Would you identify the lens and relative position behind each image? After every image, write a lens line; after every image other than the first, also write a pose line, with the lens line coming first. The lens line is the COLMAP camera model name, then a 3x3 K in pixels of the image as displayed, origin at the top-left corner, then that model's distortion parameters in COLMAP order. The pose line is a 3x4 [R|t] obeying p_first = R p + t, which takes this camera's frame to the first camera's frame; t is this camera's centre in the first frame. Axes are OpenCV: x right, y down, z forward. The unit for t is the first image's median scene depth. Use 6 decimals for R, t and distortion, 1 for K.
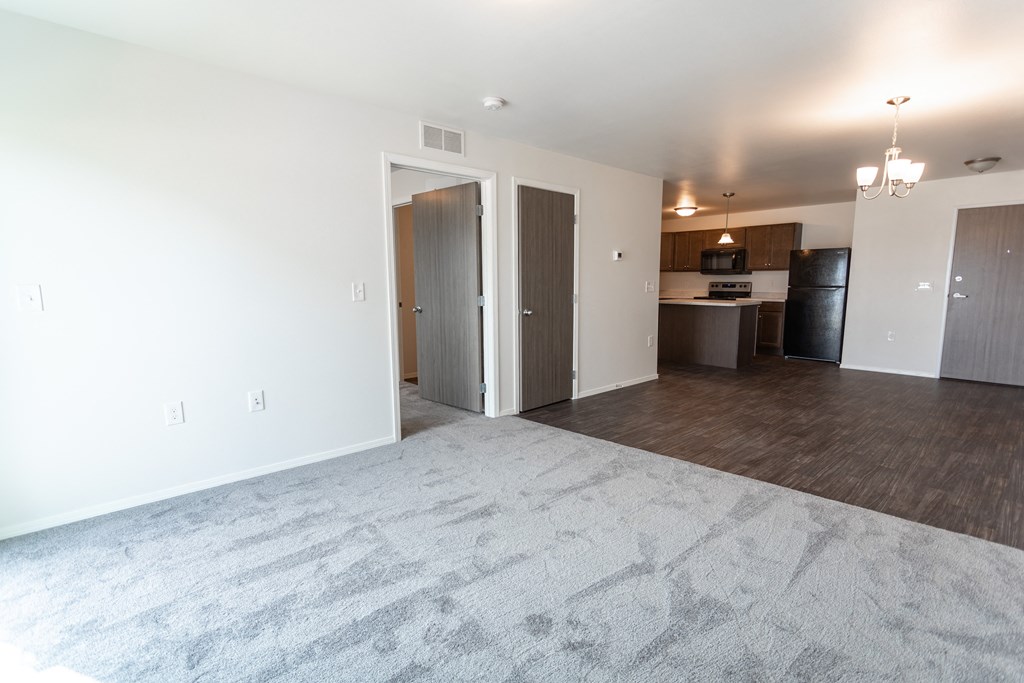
lens RADIAL K [[489.2, 0, 515.9], [0, 489.2, 350.3], [0, 0, 1]] dist [0.004074, 0.000764]
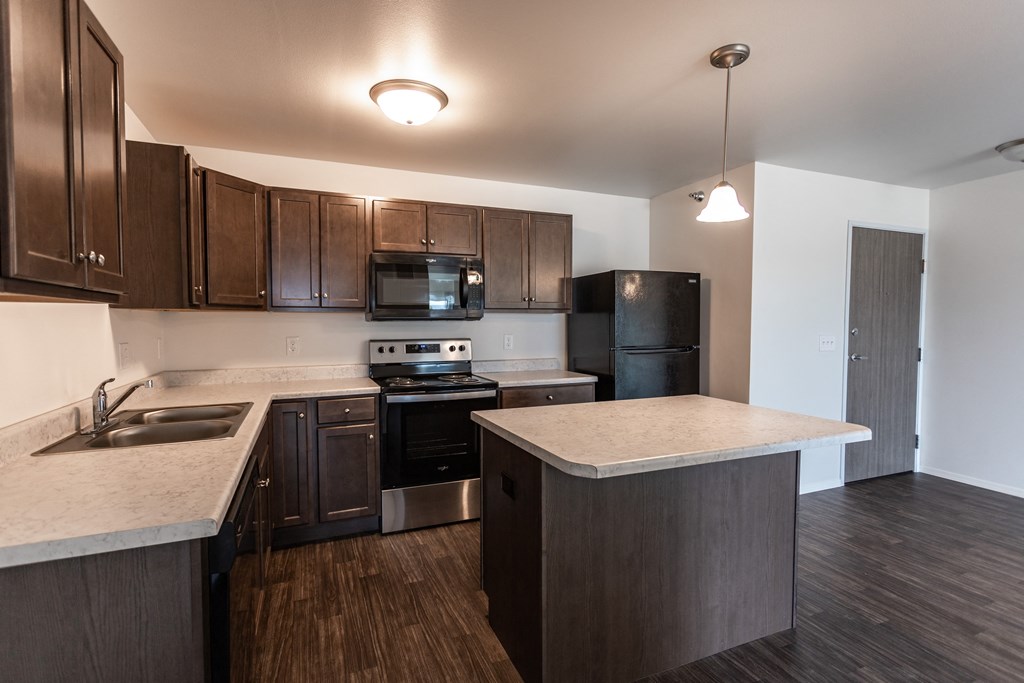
lens RADIAL K [[489.2, 0, 508.5], [0, 489.2, 343.2], [0, 0, 1]] dist [0.004074, 0.000764]
pose [[0.350163, -0.047020, 0.935508, 0.162677], [0.134218, 0.990952, -0.000432, -0.248214], [-0.927023, 0.125713, 0.353306, 1.559836]]
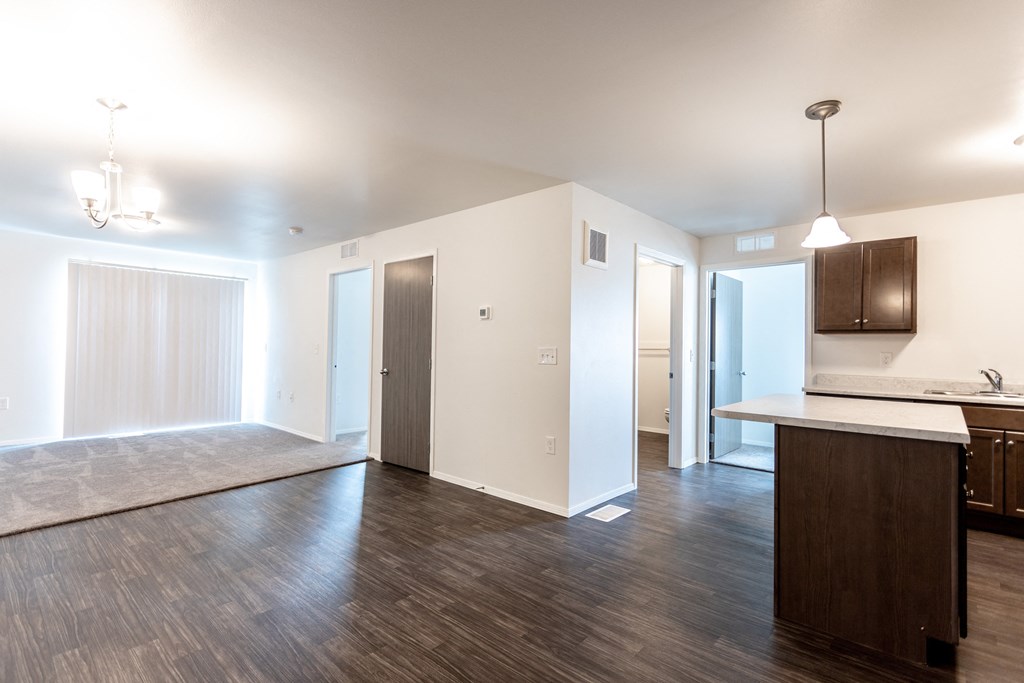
lens RADIAL K [[489.2, 0, 512.4], [0, 489.2, 342.0], [0, 0, 1]] dist [0.004074, 0.000764]
pose [[0.090344, -0.010962, -0.995850, 1.150742], [-0.159672, 0.986845, -0.025348, -0.160546], [0.983027, 0.161299, 0.087405, 1.159535]]
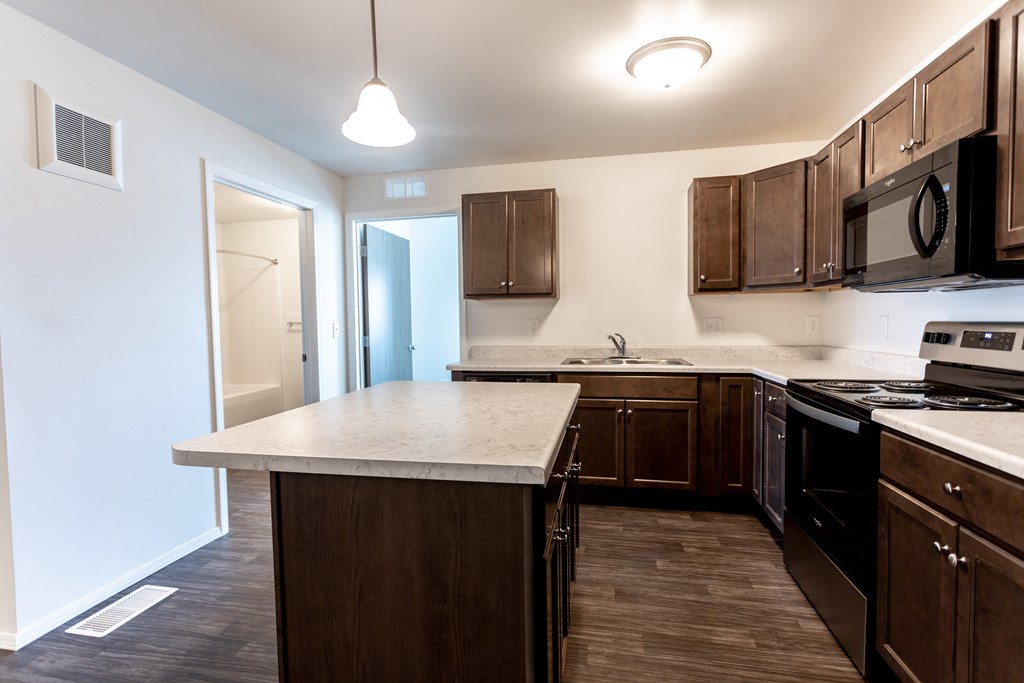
lens RADIAL K [[489.2, 0, 518.6], [0, 489.2, 344.2], [0, 0, 1]] dist [0.004074, 0.000764]
pose [[0.589999, 0.031042, -0.806807, 0.956807], [-0.102920, 0.994001, -0.037018, -0.200754], [0.800817, 0.104877, 0.589655, 1.423946]]
